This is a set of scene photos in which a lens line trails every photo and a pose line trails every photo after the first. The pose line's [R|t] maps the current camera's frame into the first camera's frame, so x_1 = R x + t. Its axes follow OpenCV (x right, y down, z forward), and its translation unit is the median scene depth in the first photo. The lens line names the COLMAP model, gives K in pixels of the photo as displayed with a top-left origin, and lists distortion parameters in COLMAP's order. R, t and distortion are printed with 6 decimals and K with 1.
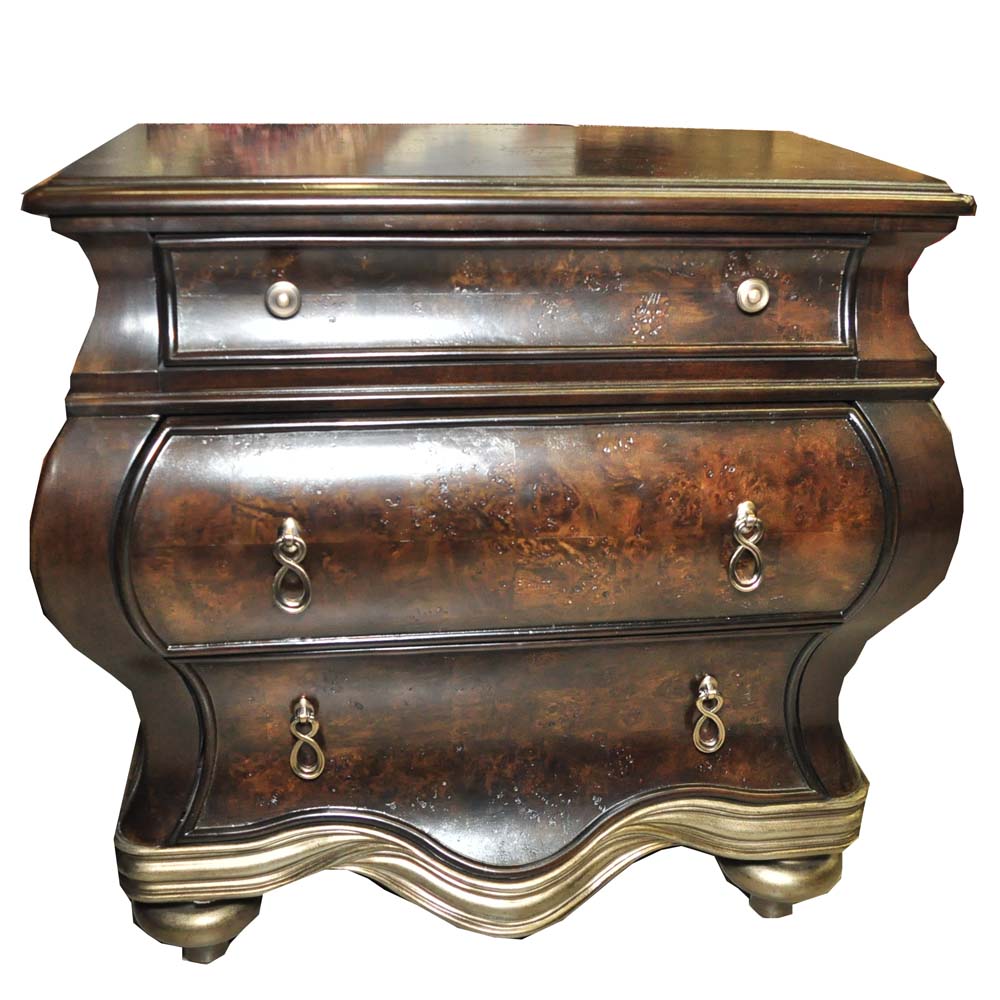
lens RADIAL K [[1328.7, 0, 499.3], [0, 1328.7, 498.5], [0, 0, 1]] dist [-0.011709, 0.000000]
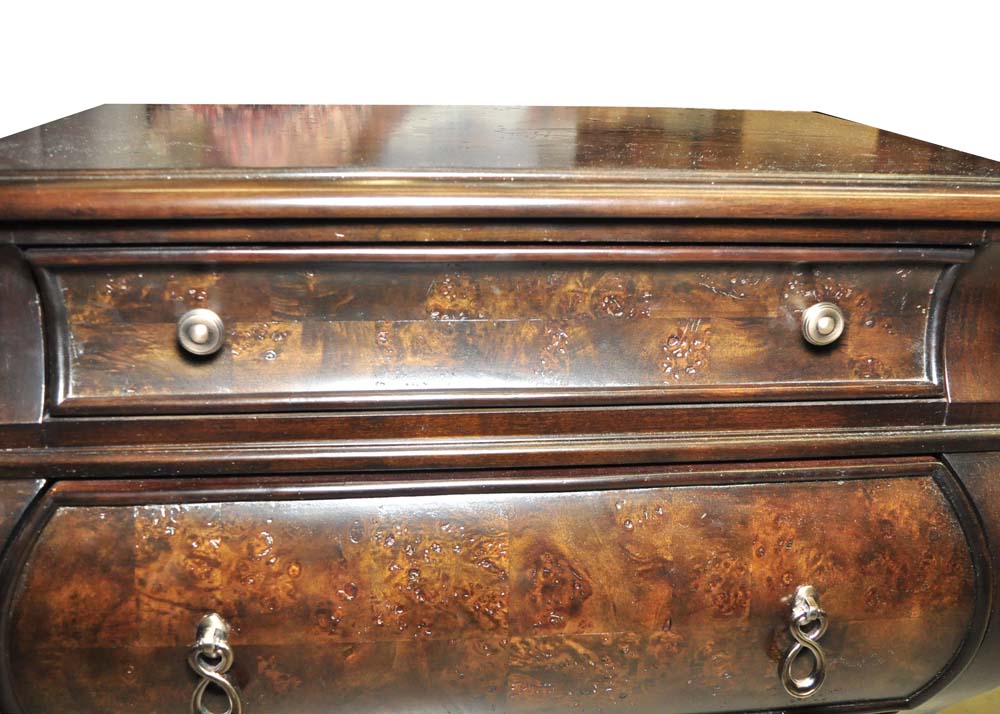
lens RADIAL K [[856.1, 0, 472.4], [0, 856.1, 348.2], [0, 0, 1]] dist [-0.040625, 0.012289]
pose [[0.999320, 0.011138, -0.035145, 0.006698], [-0.011350, 0.999918, -0.005849, -0.132350], [0.035077, 0.006244, 0.999365, 0.498169]]
